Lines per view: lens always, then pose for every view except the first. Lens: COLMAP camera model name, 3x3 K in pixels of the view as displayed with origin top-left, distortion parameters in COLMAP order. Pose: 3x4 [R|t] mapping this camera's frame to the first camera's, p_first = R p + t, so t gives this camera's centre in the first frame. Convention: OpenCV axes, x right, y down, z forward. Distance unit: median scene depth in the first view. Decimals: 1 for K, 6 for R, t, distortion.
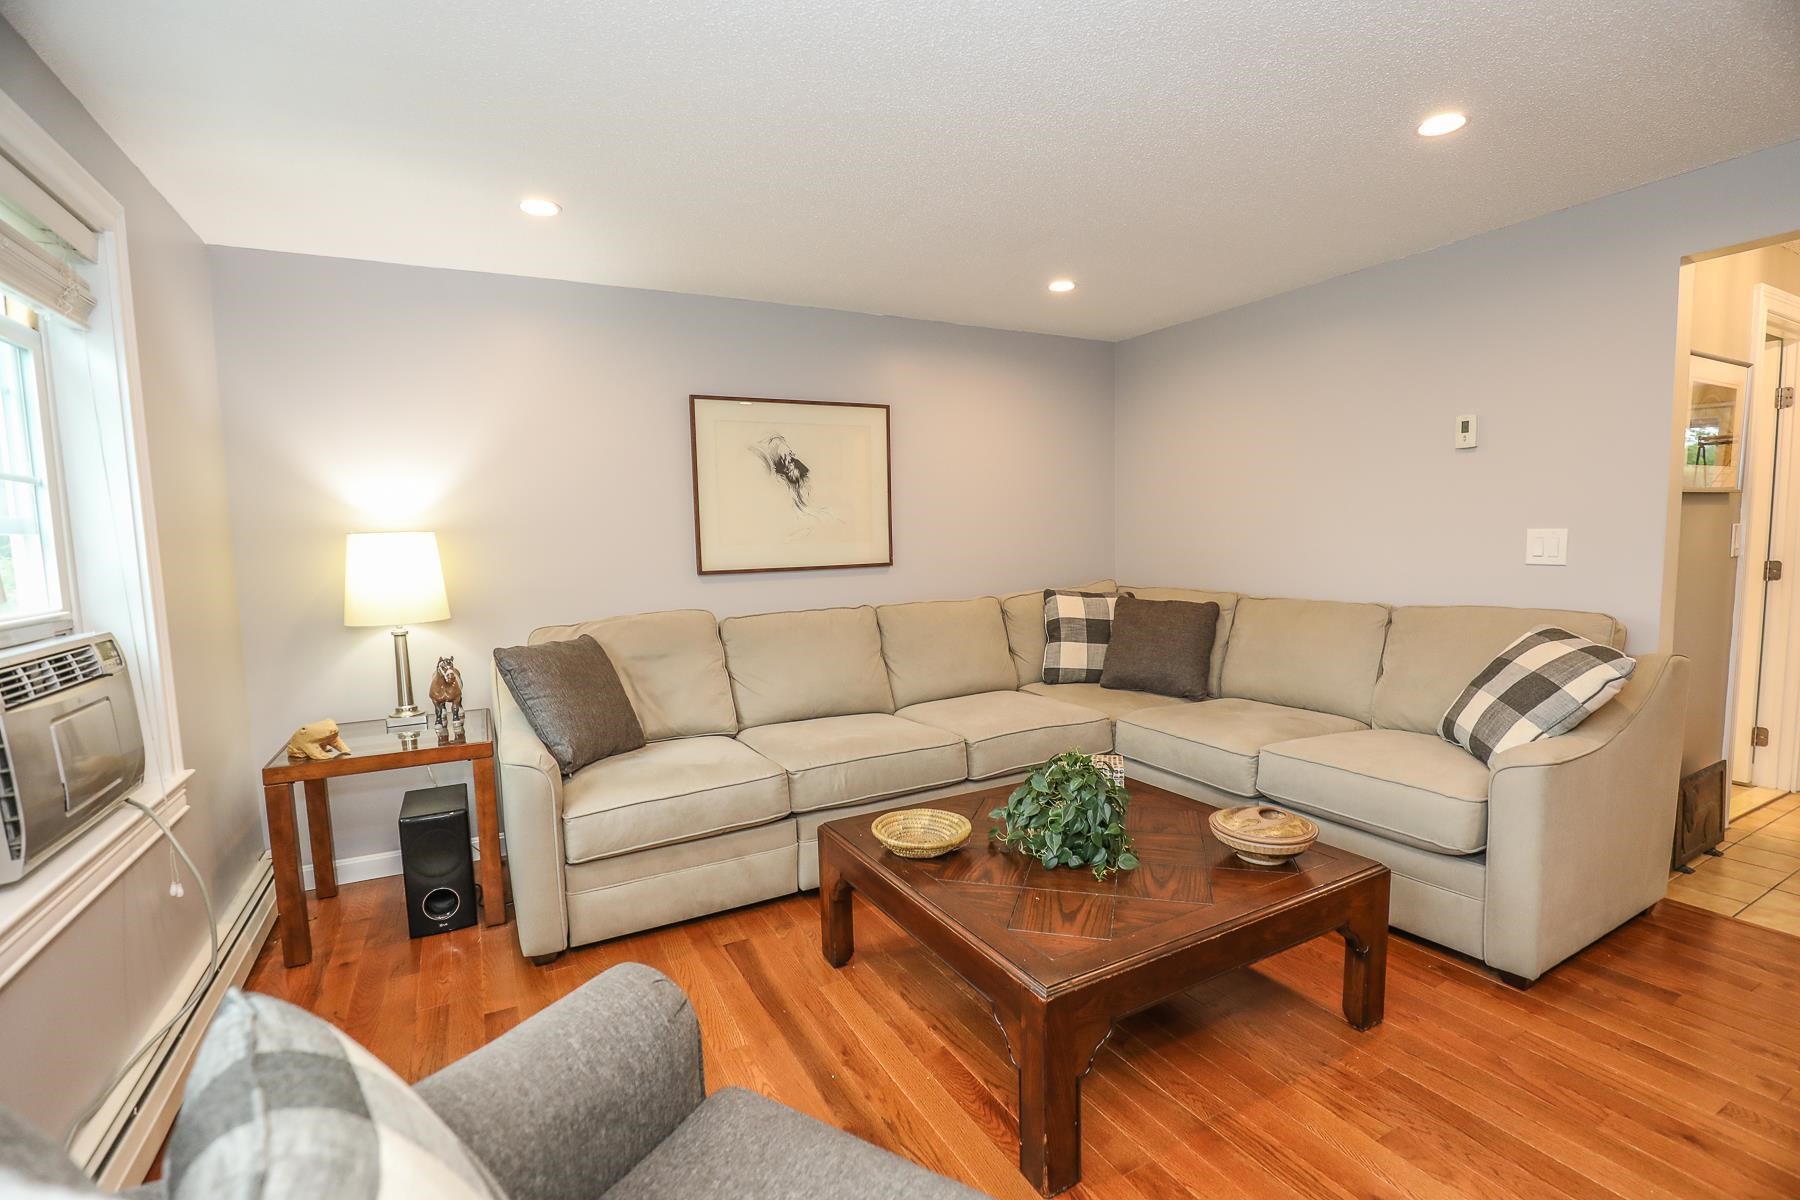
lens RADIAL K [[826.3, 0, 895.0], [0, 826.3, 609.0], [0, 0, 1]] dist [-0.039323, 0.006915]
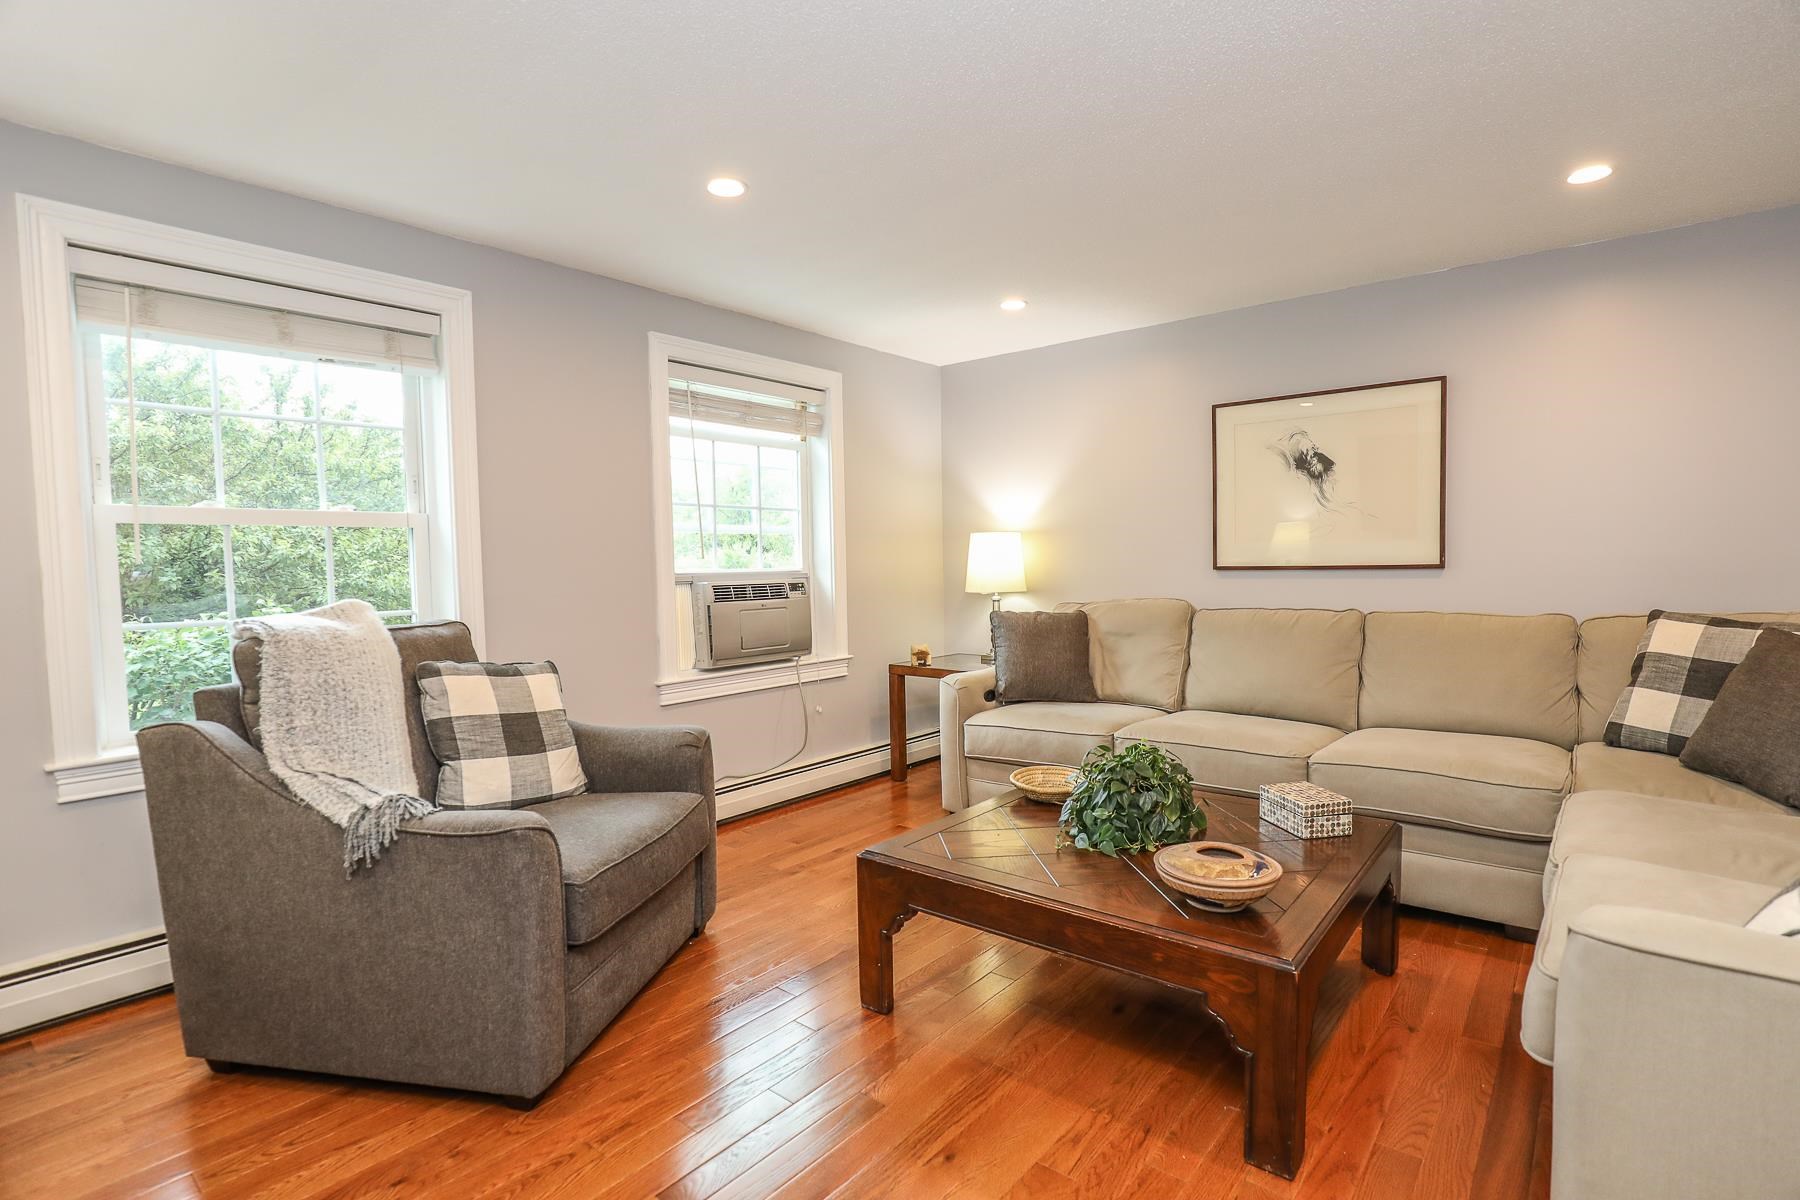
lens RADIAL K [[826.3, 0, 883.8], [0, 826.3, 599.2], [0, 0, 1]] dist [-0.039323, 0.006915]
pose [[0.376588, 0.061834, -0.924315, 0.580058], [-0.078064, 0.996339, 0.034847, -0.006219], [0.923086, 0.059033, 0.380036, 0.184508]]
